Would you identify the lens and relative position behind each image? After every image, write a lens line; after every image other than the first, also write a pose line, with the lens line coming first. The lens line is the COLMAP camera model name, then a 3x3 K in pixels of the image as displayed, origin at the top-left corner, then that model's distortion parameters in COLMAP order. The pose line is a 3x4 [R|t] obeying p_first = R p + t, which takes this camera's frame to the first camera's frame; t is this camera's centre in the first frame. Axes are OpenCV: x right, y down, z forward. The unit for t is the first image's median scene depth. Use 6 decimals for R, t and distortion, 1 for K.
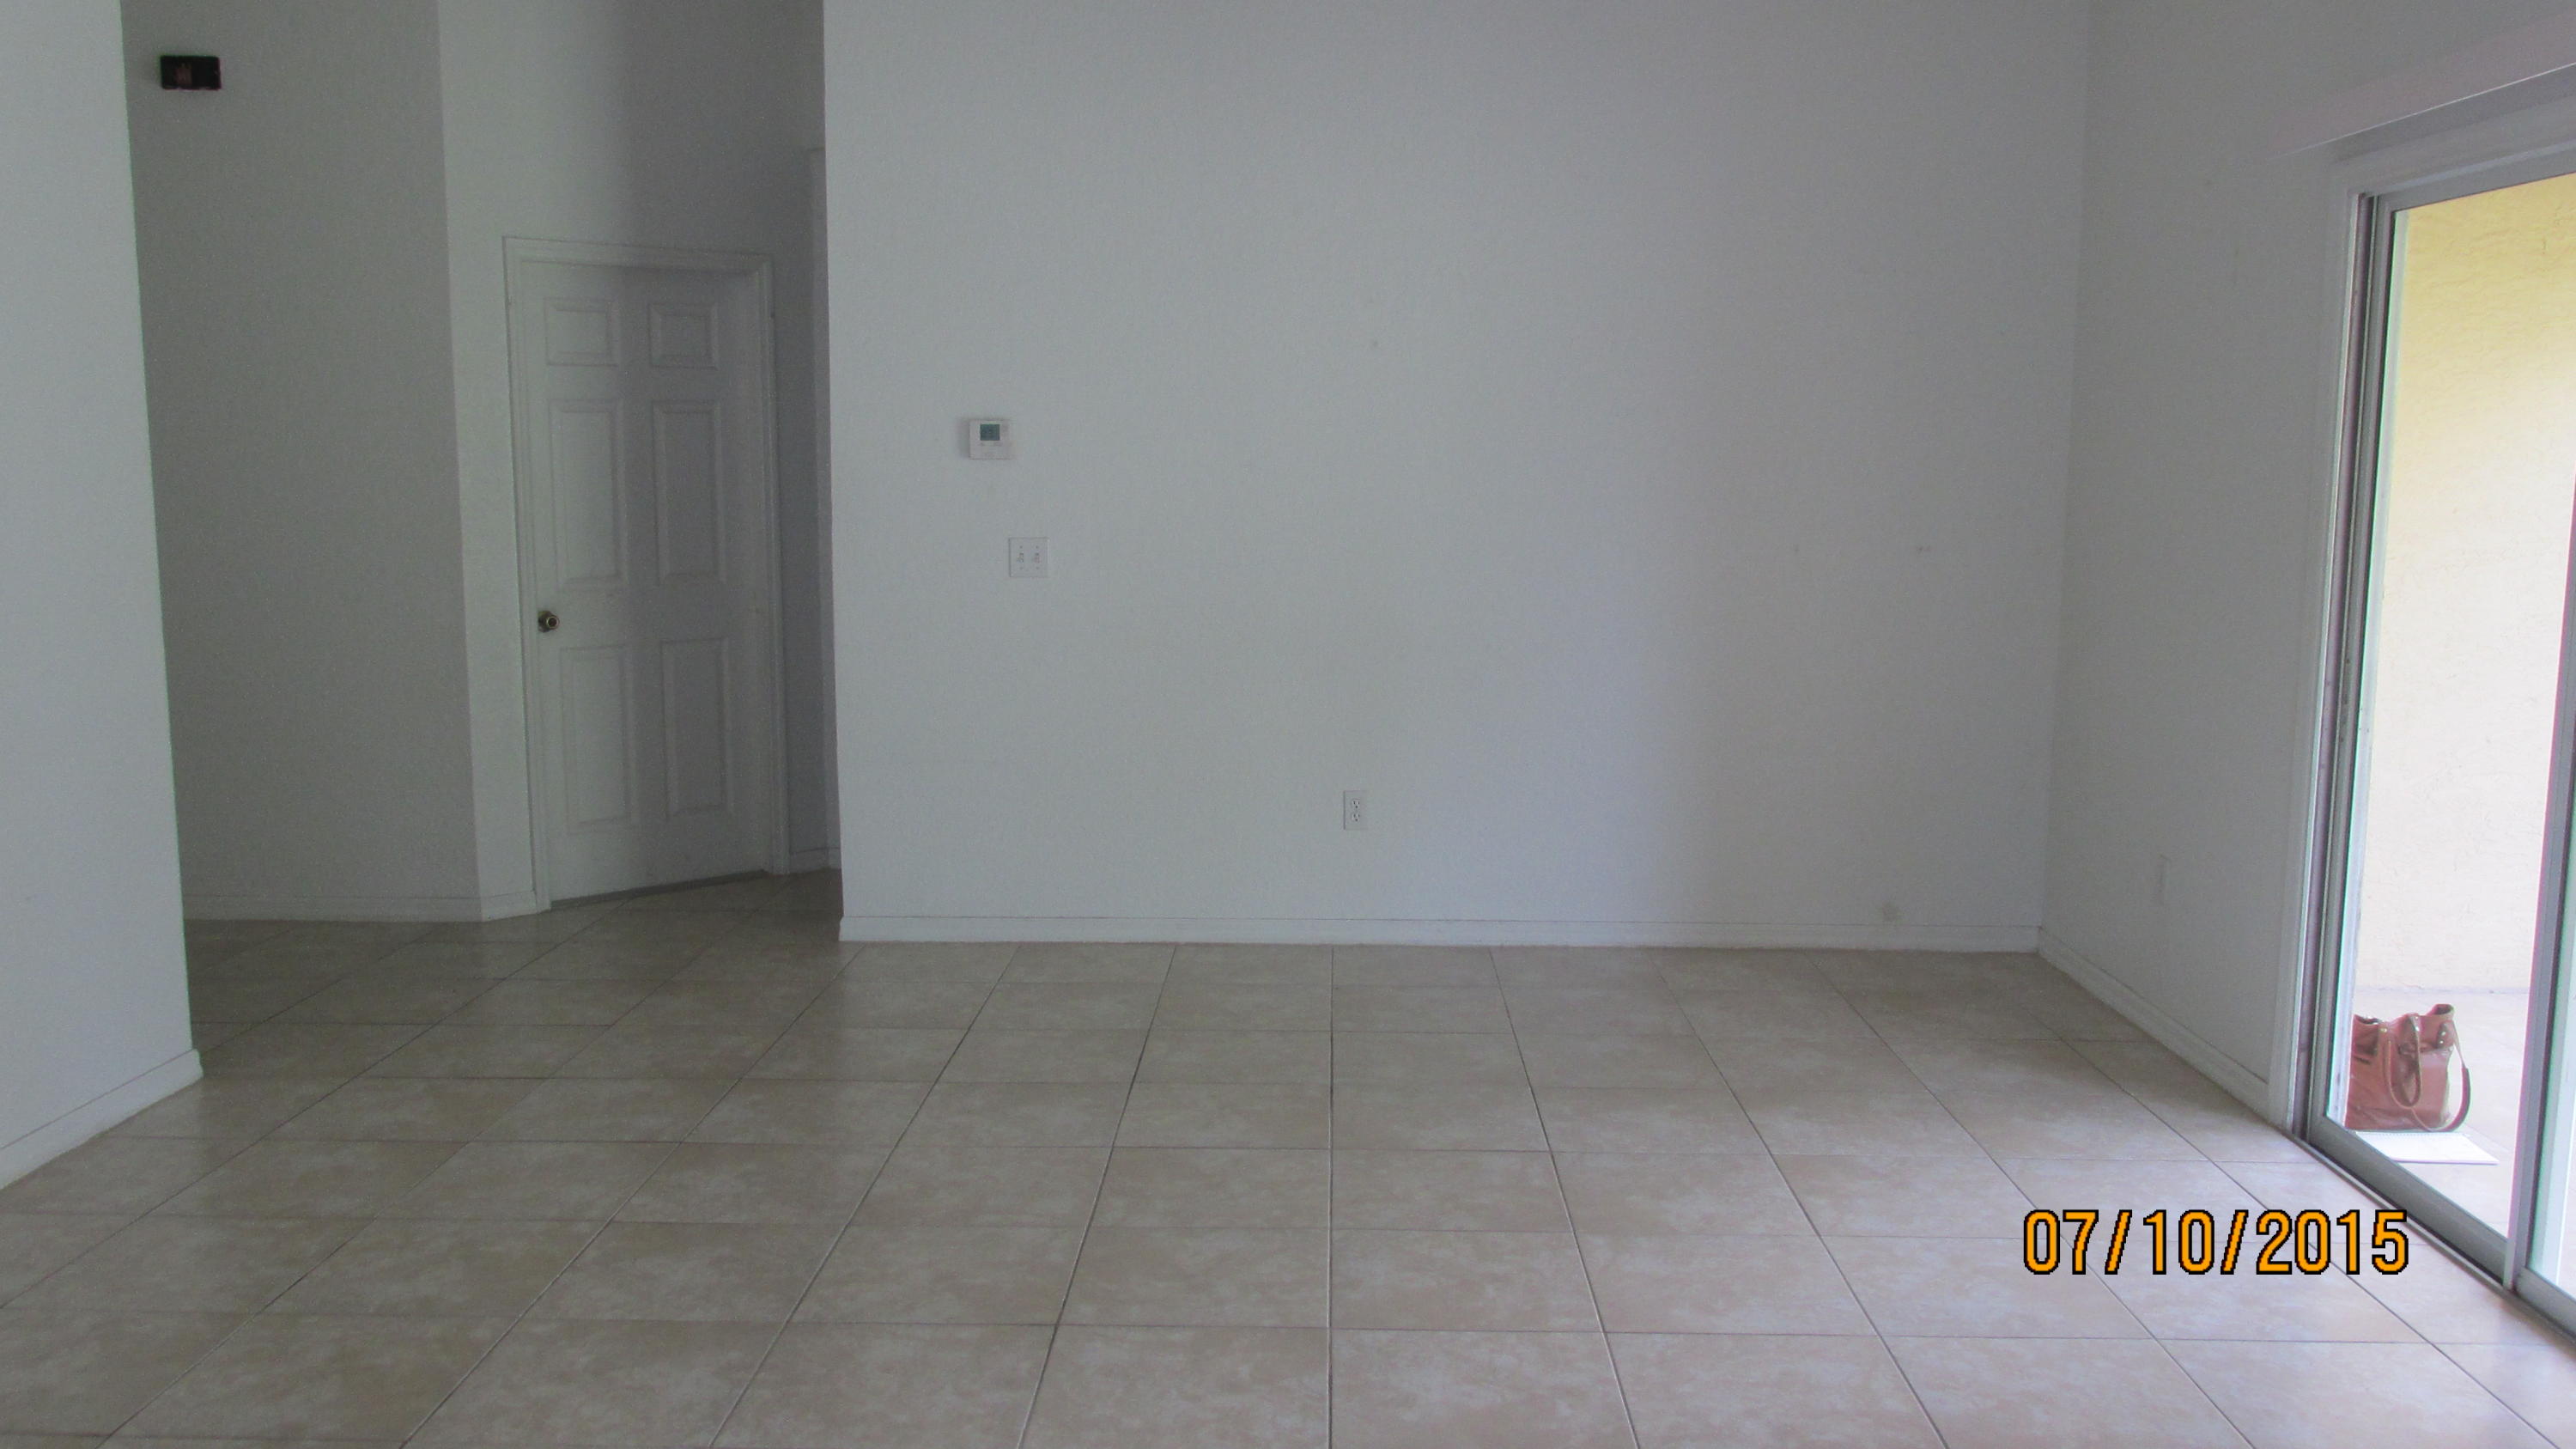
lens RADIAL K [[2131.5, 0, 1279.0], [0, 2131.5, 739.0], [0, 0, 1]] dist [-0.050396, 0.024208]
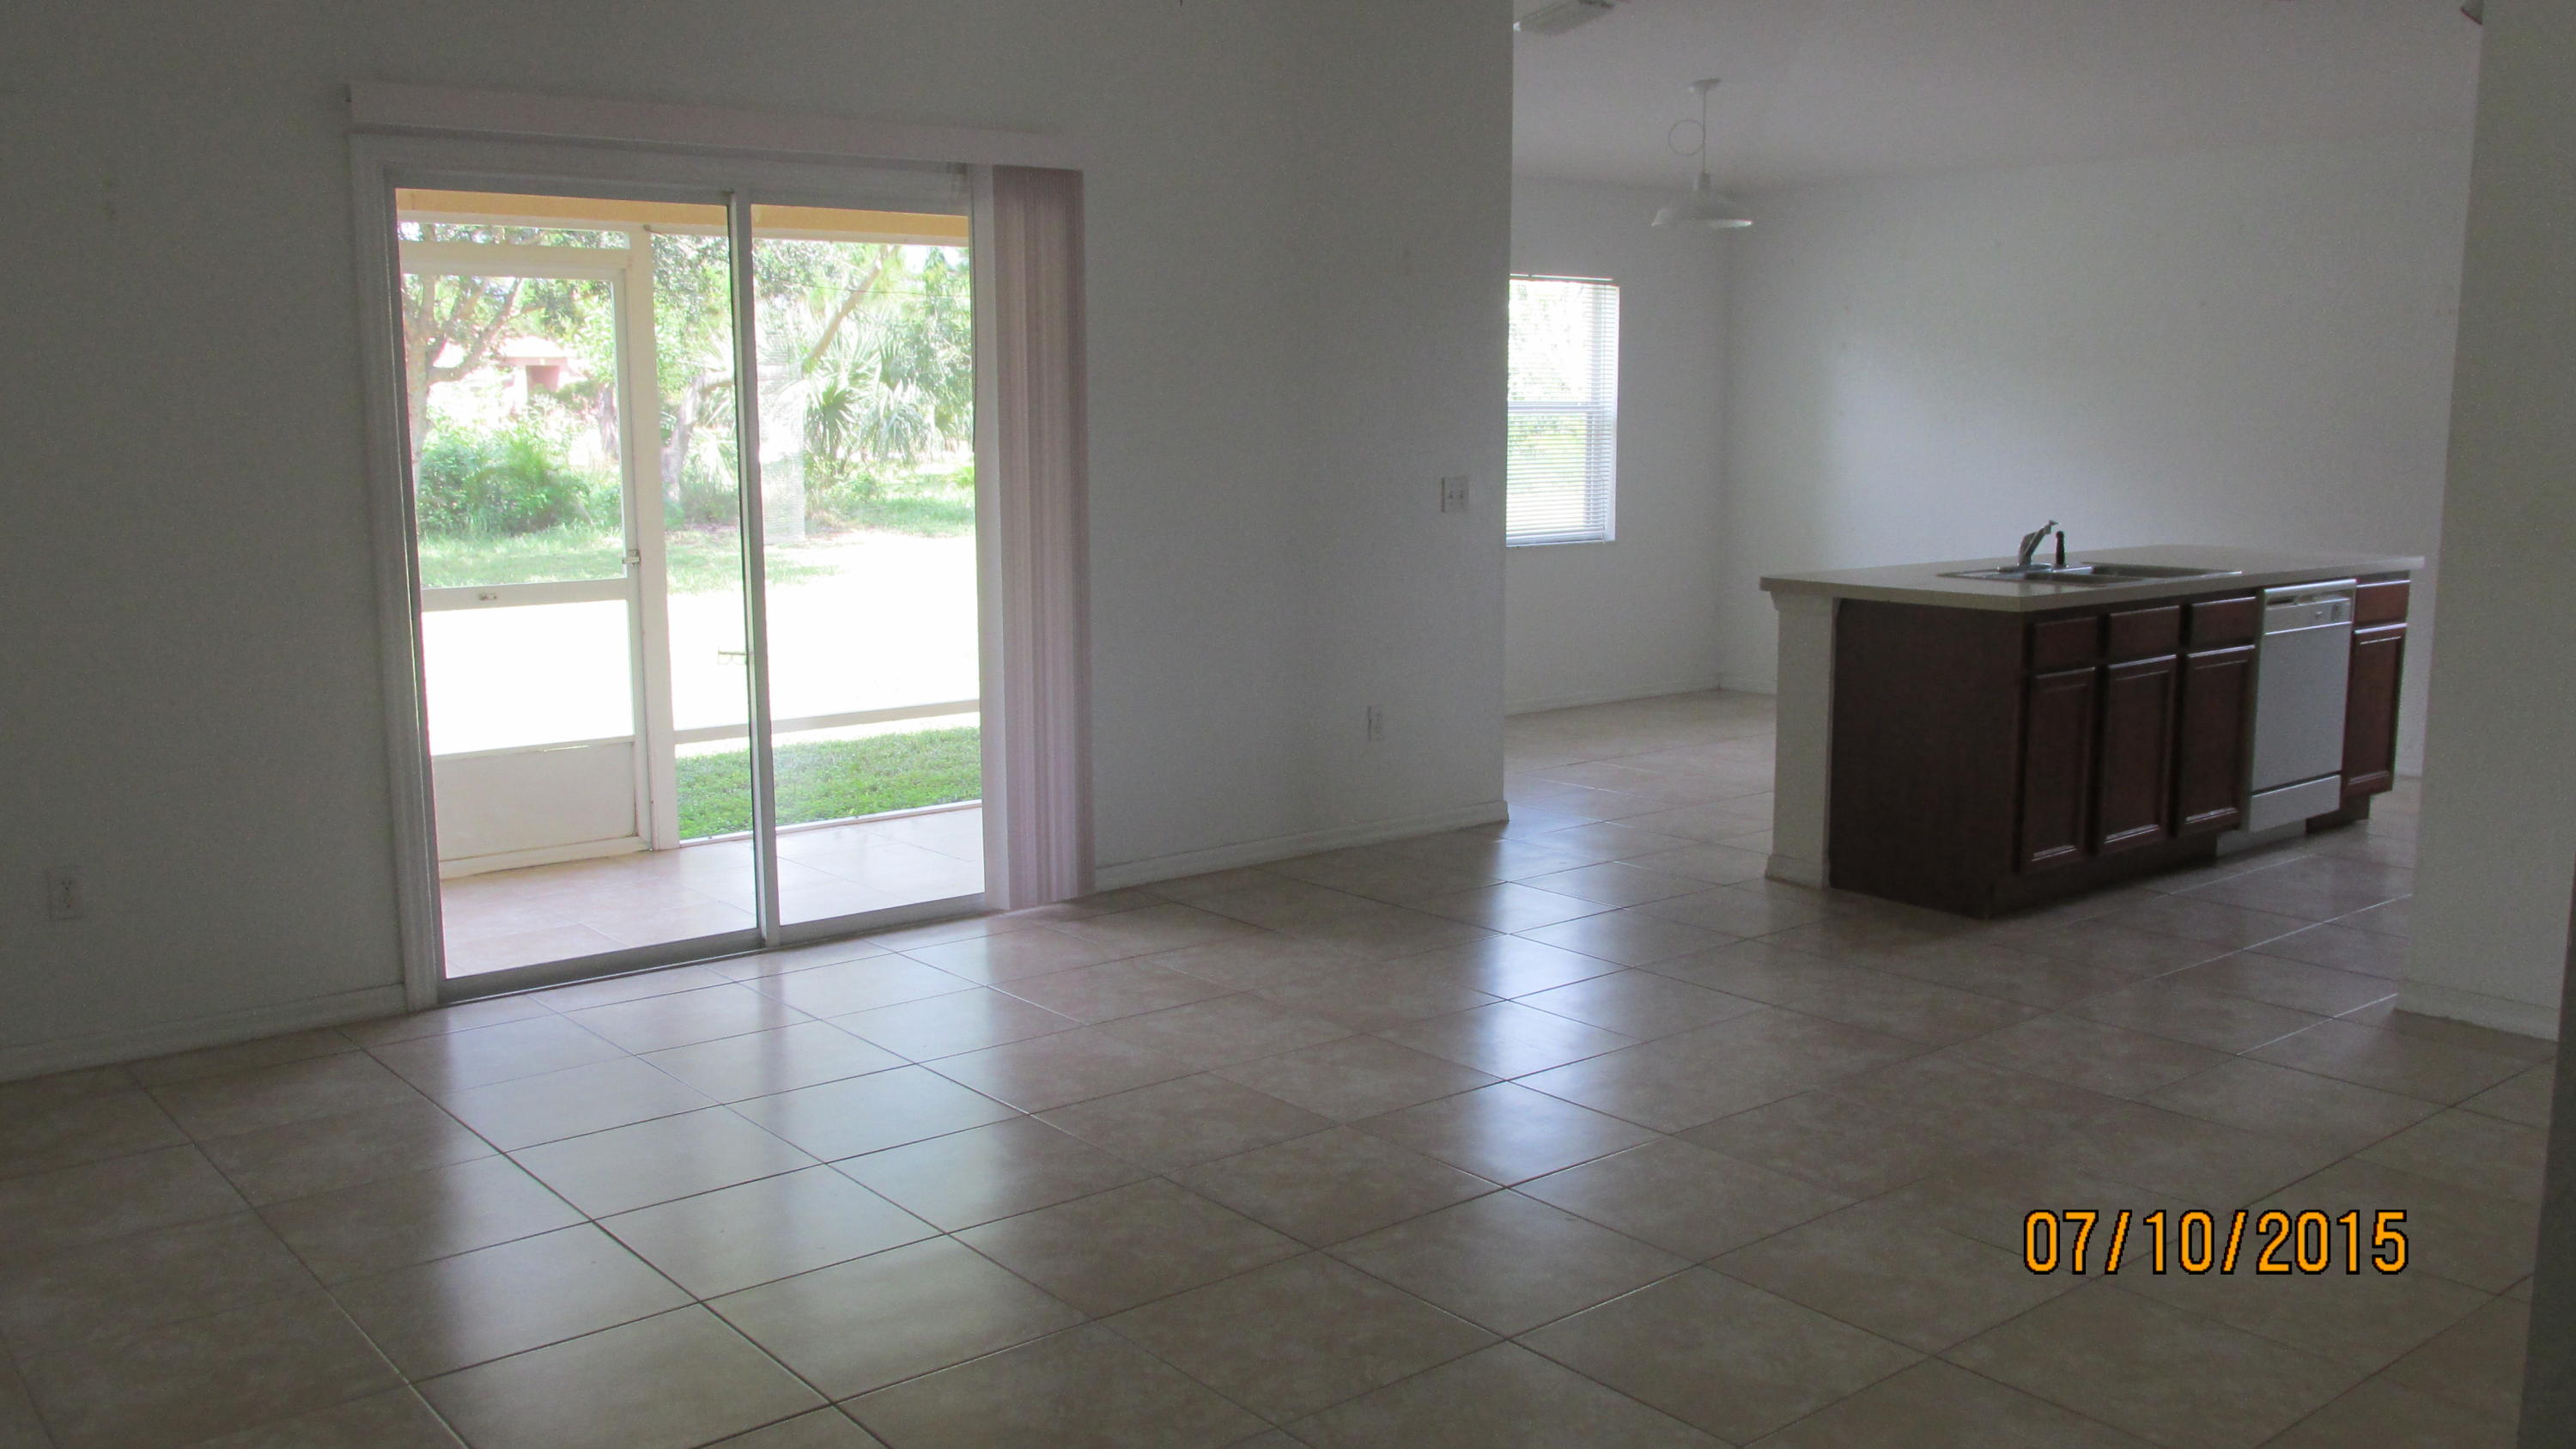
lens RADIAL K [[2131.5, 0, 1266.1], [0, 2131.5, 723.1], [0, 0, 1]] dist [-0.050396, 0.024208]
pose [[-0.642607, -0.112913, 0.757831, -0.652459], [0.107594, 0.965983, 0.235161, -0.179829], [-0.758604, 0.232654, -0.608598, 1.339984]]
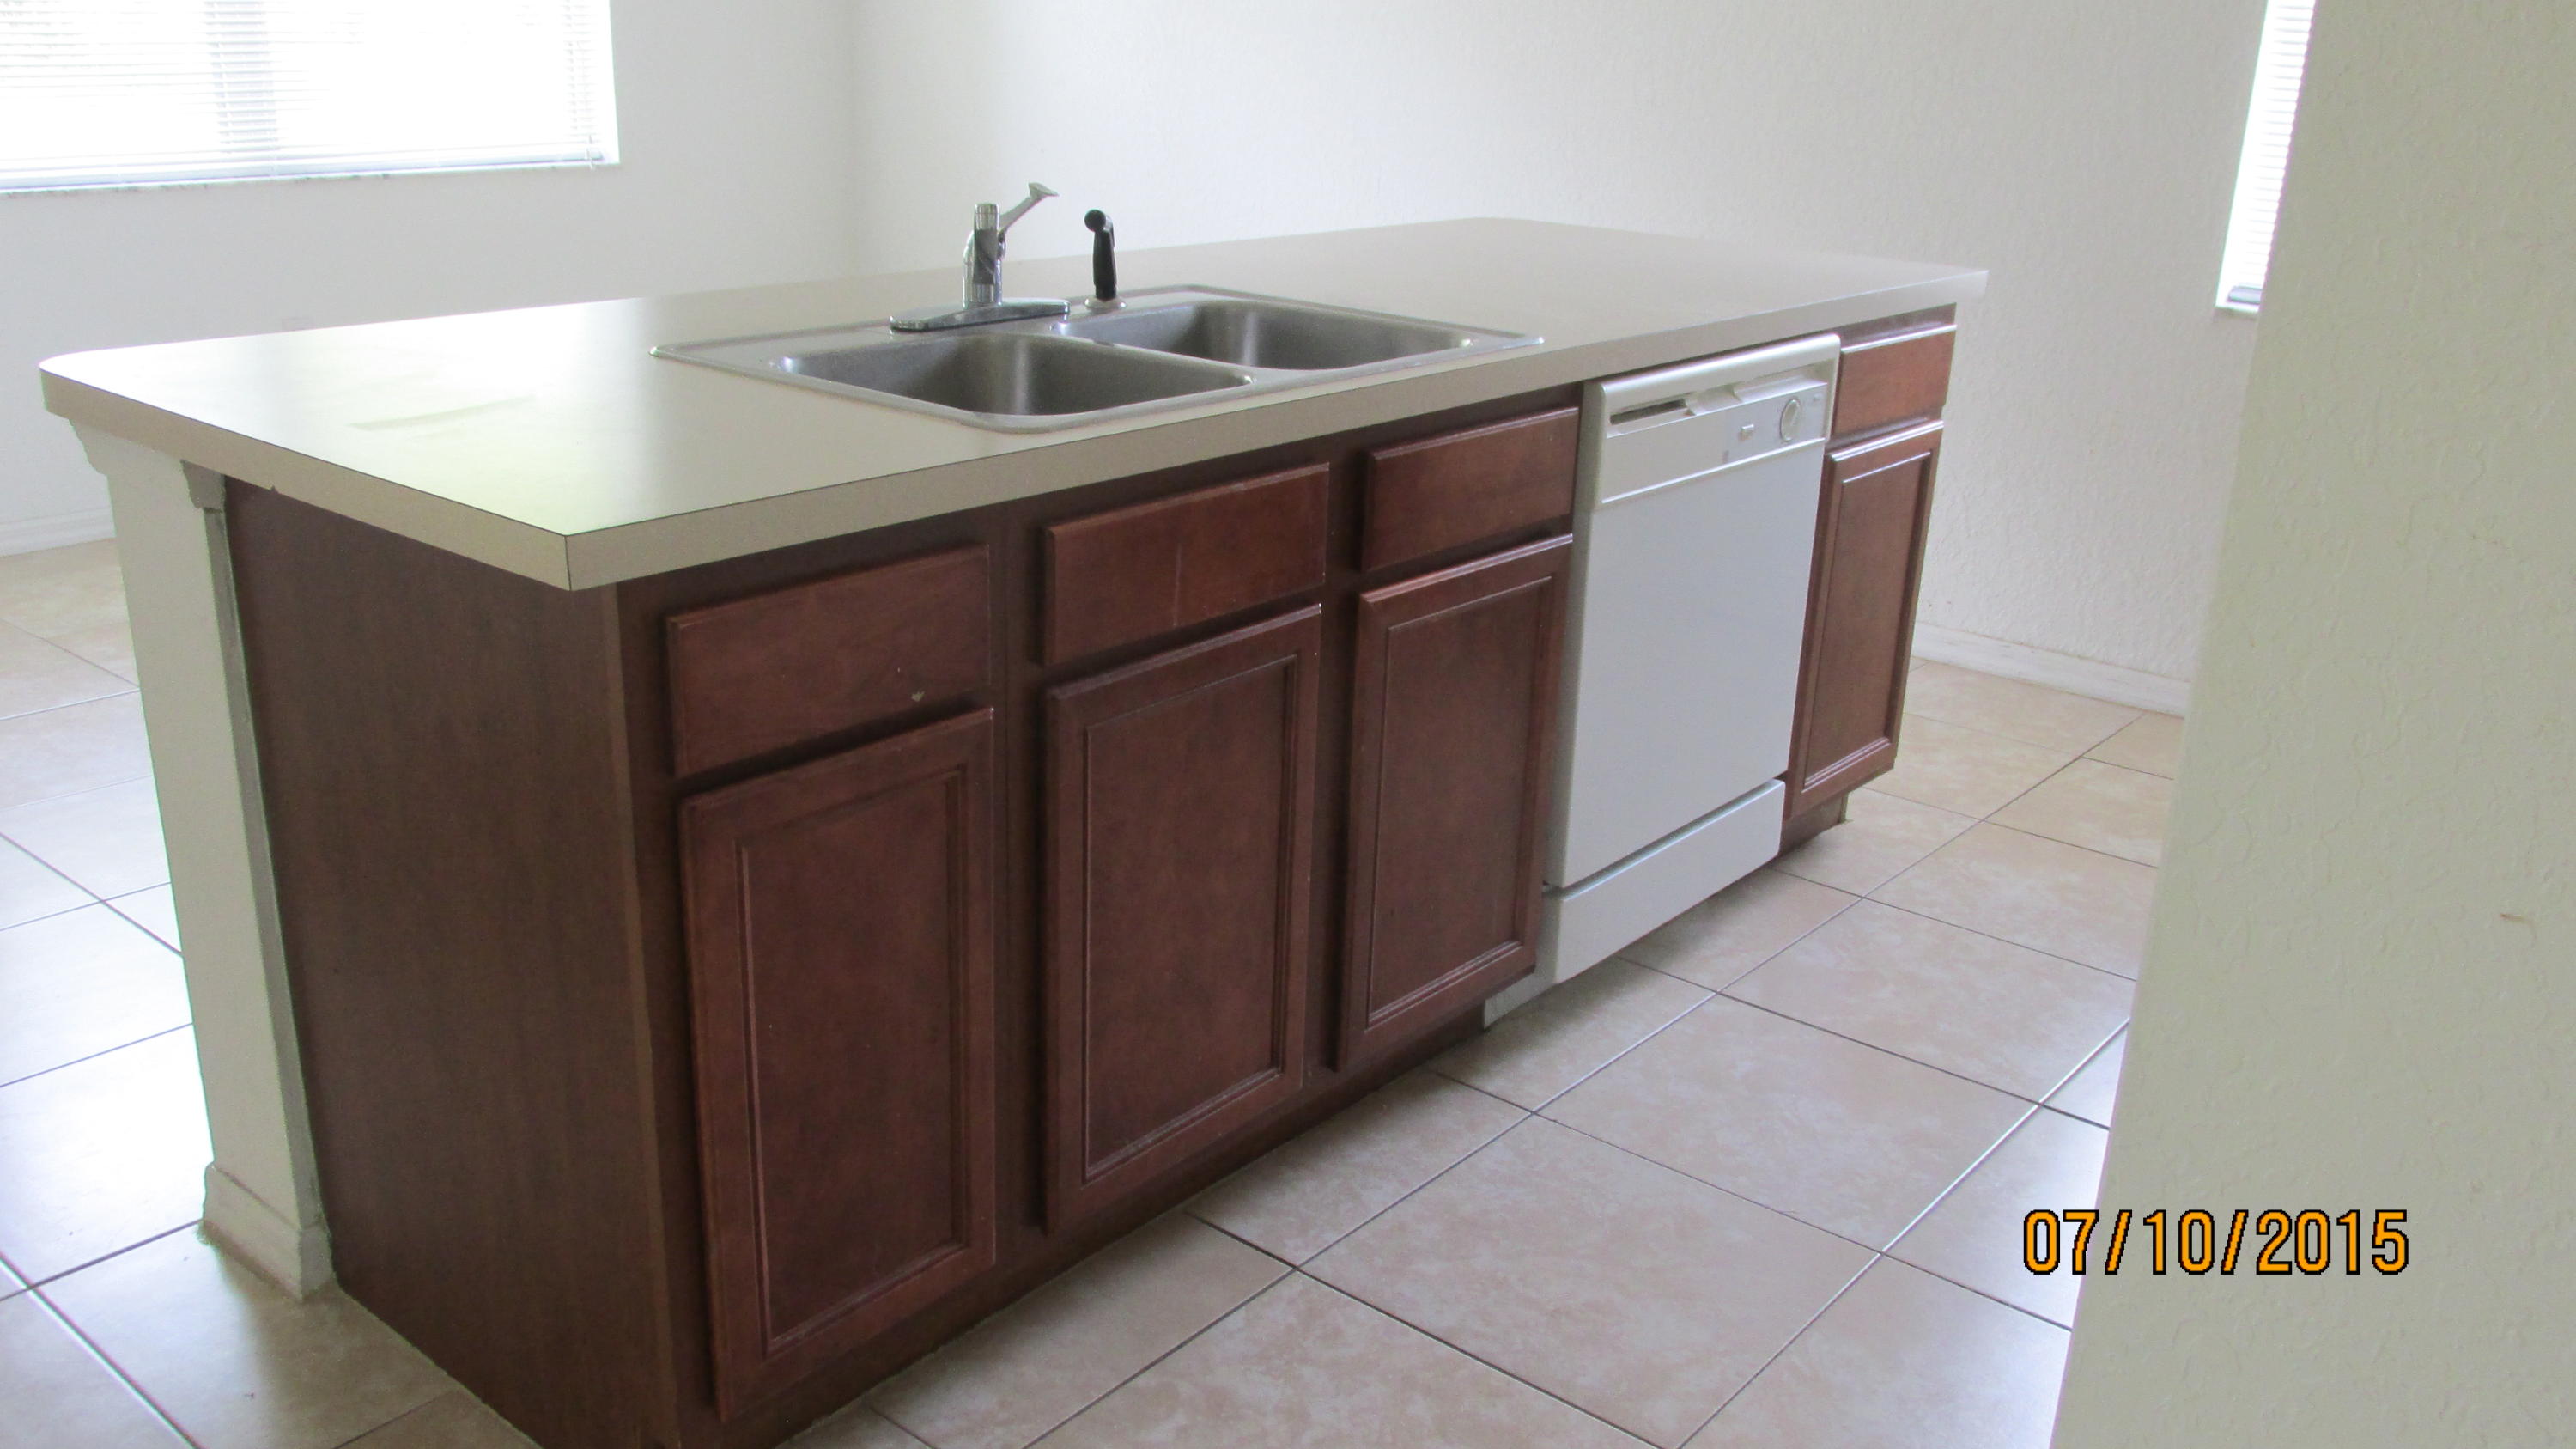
lens RADIAL K [[2131.5, 0, 1301.4], [0, 2131.5, 742.9], [0, 0, 1]] dist [-0.050396, 0.024208]
pose [[-0.785780, -0.237785, 0.570971, -0.261536], [0.047892, 0.896982, 0.439465, -0.018016], [-0.616649, 0.372668, -0.693443, 0.383671]]
